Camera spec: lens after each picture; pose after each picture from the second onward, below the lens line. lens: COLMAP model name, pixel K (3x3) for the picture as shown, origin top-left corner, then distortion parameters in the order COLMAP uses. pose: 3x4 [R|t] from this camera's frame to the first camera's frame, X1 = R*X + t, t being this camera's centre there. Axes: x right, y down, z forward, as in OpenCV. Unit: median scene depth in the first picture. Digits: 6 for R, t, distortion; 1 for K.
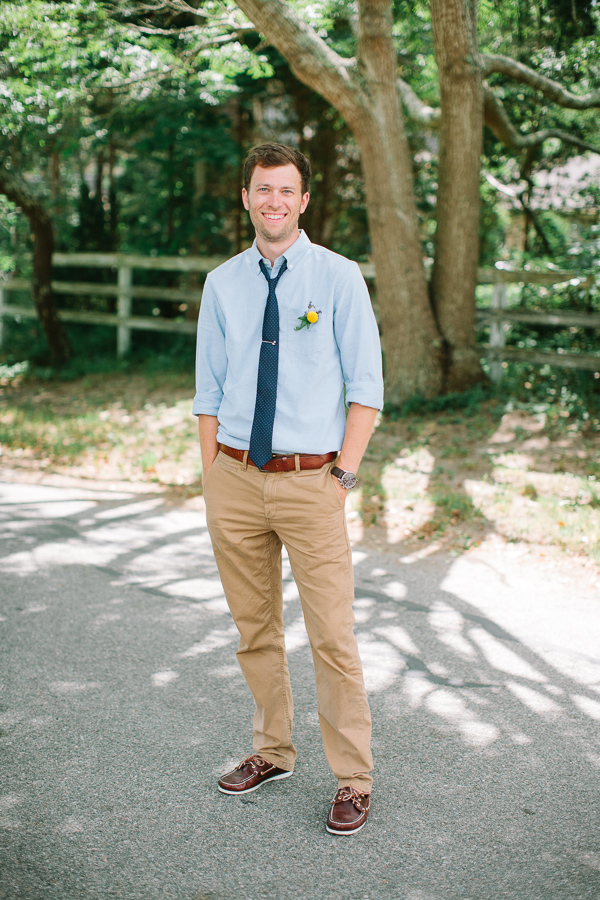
lens RADIAL K [[1307.4, 0, 300.0], [0, 1307.4, 450.0], [0, 0, 1]] dist [-0.148095, 0.263039]
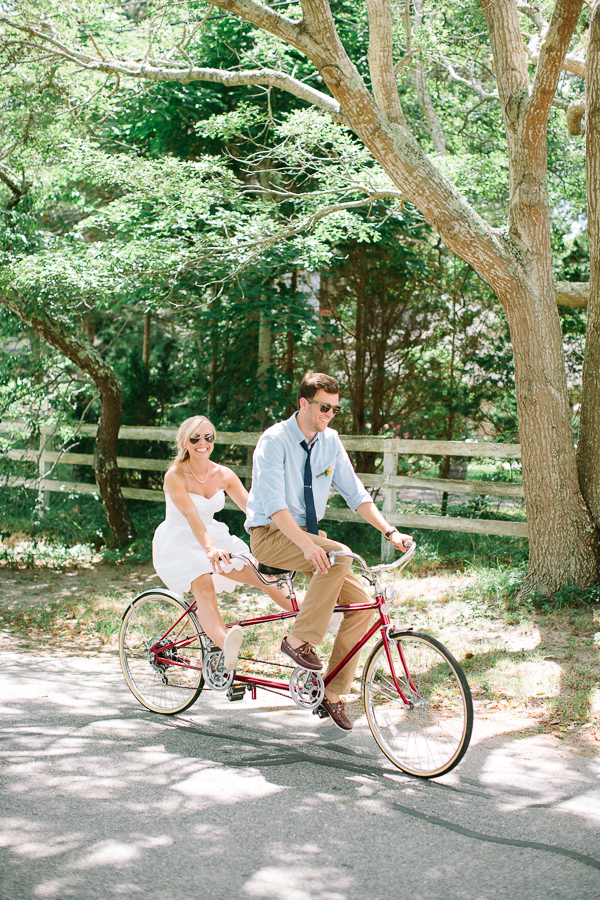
lens RADIAL K [[1307.4, 0, 300.0], [0, 1307.4, 450.0], [0, 0, 1]] dist [-0.148095, 0.263039]
pose [[0.998337, 0.010396, 0.056709, -0.144954], [-0.002876, 0.991363, -0.131114, -0.015221], [-0.057582, 0.130732, 0.989744, 0.083152]]
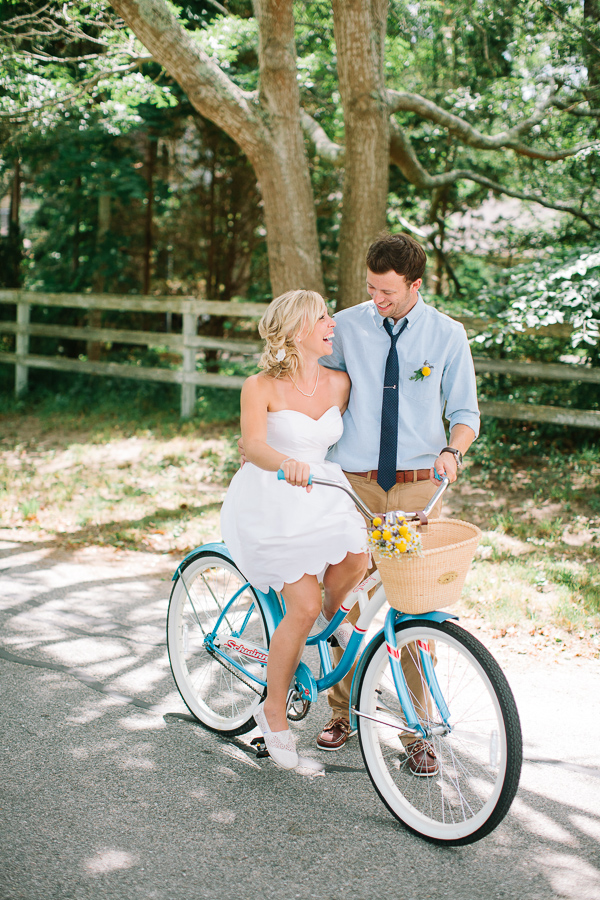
lens RADIAL K [[1307.4, 0, 300.0], [0, 1307.4, 450.0], [0, 0, 1]] dist [-0.148095, 0.263039]
pose [[0.998314, 0.012361, 0.056707, 0.021210], [-0.010649, 0.999482, -0.030382, -0.006259], [-0.057053, 0.029727, 0.997928, 0.039553]]
